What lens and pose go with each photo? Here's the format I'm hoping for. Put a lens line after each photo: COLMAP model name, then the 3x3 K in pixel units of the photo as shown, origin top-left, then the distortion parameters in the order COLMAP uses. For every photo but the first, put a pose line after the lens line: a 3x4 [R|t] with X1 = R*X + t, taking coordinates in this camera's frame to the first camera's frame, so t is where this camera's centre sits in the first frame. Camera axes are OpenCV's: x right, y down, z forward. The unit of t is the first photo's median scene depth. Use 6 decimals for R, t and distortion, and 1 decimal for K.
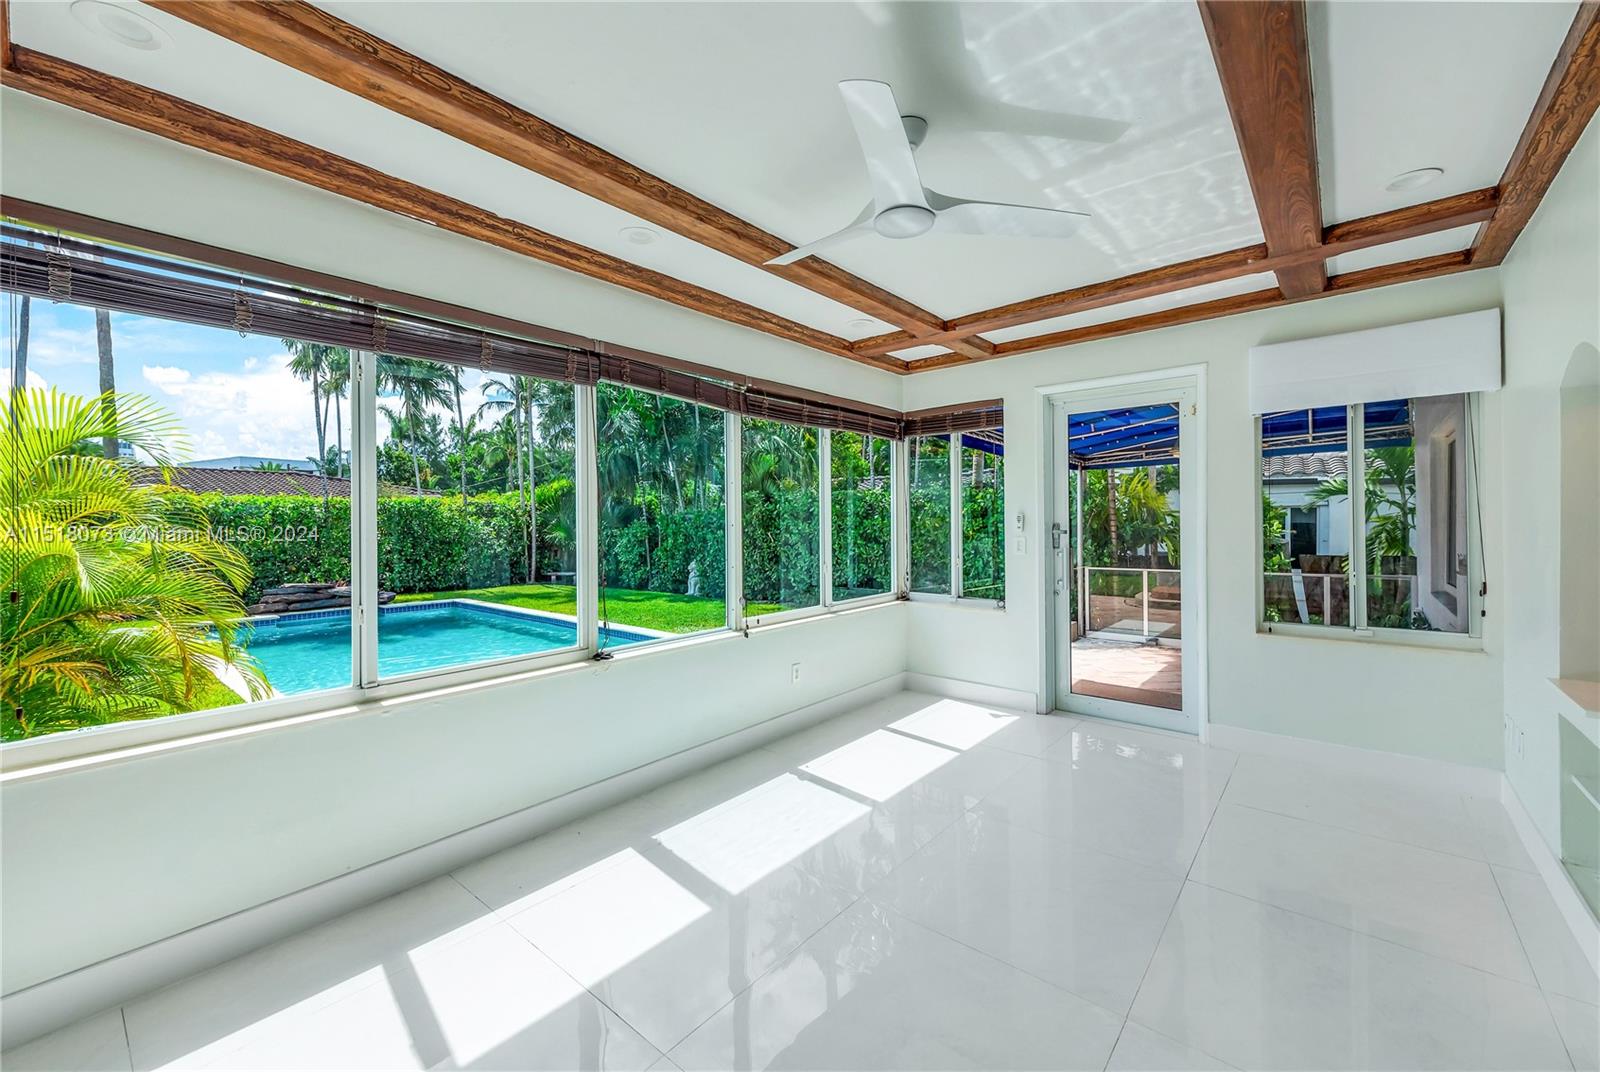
lens RADIAL K [[637.4, 0, 806.0], [0, 637.4, 530.4], [0, 0, 1]] dist [0.011311, -0.001928]
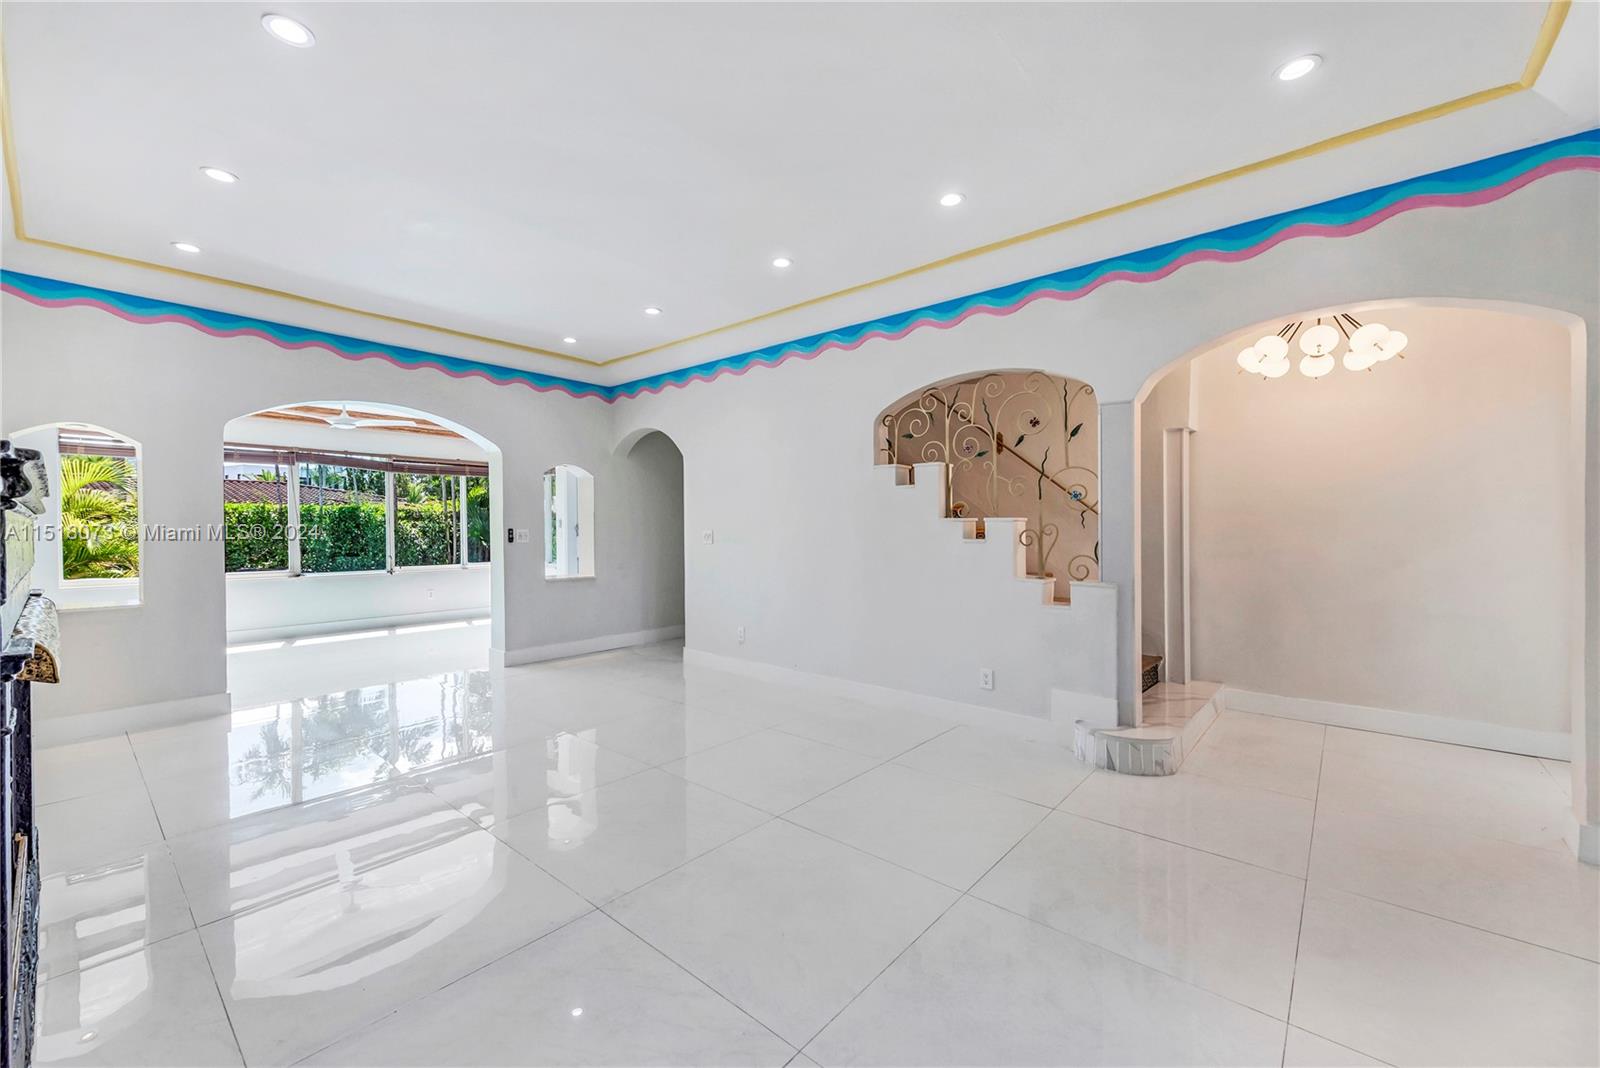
lens RADIAL K [[637.4, 0, 805.5], [0, 637.4, 535.9], [0, 0, 1]] dist [0.011311, -0.001928]
pose [[0.999845, 0.007384, -0.015964, 1.050776], [-0.007430, 0.999969, -0.002792, 0.024887], [0.015943, 0.002910, 0.999869, -0.905208]]
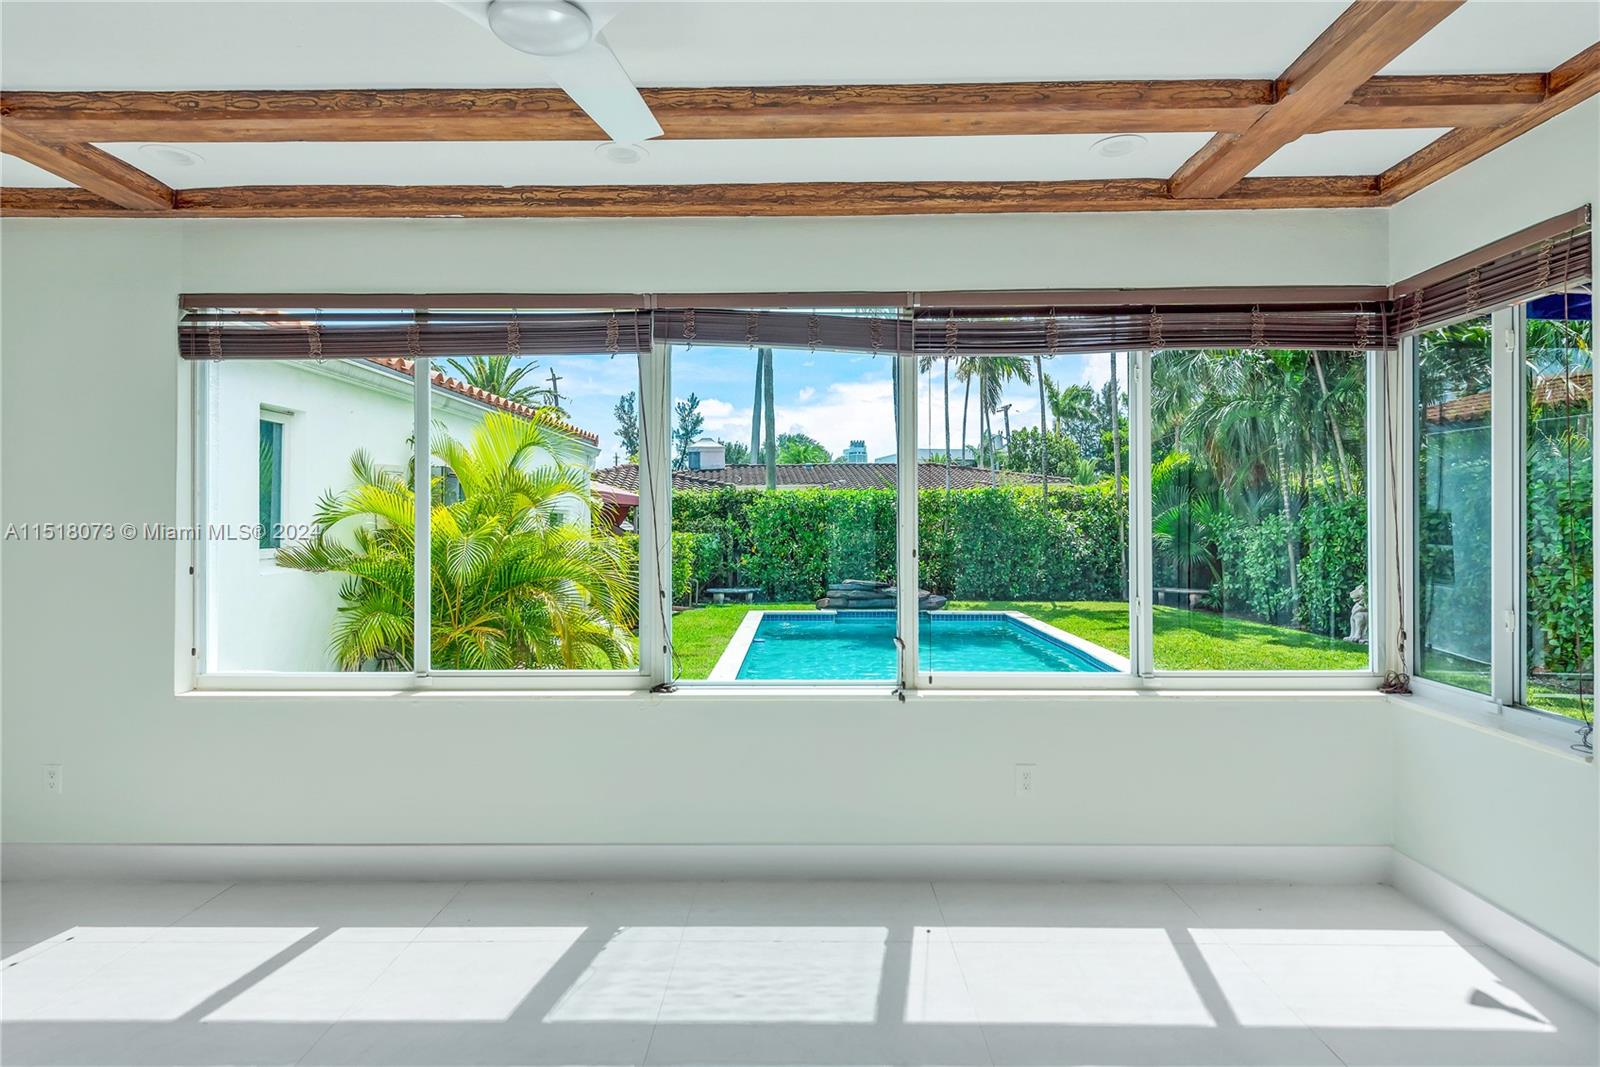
lens RADIAL K [[864.2, 0, 799.7], [0, 864.2, 525.4], [0, 0, 1]] dist [0.012855, -0.003652]
pose [[0.629185, 0.012695, -0.777152, 0.396753], [-0.014570, 0.999884, 0.004538, -0.008370], [0.777119, 0.008468, 0.629297, 0.286393]]
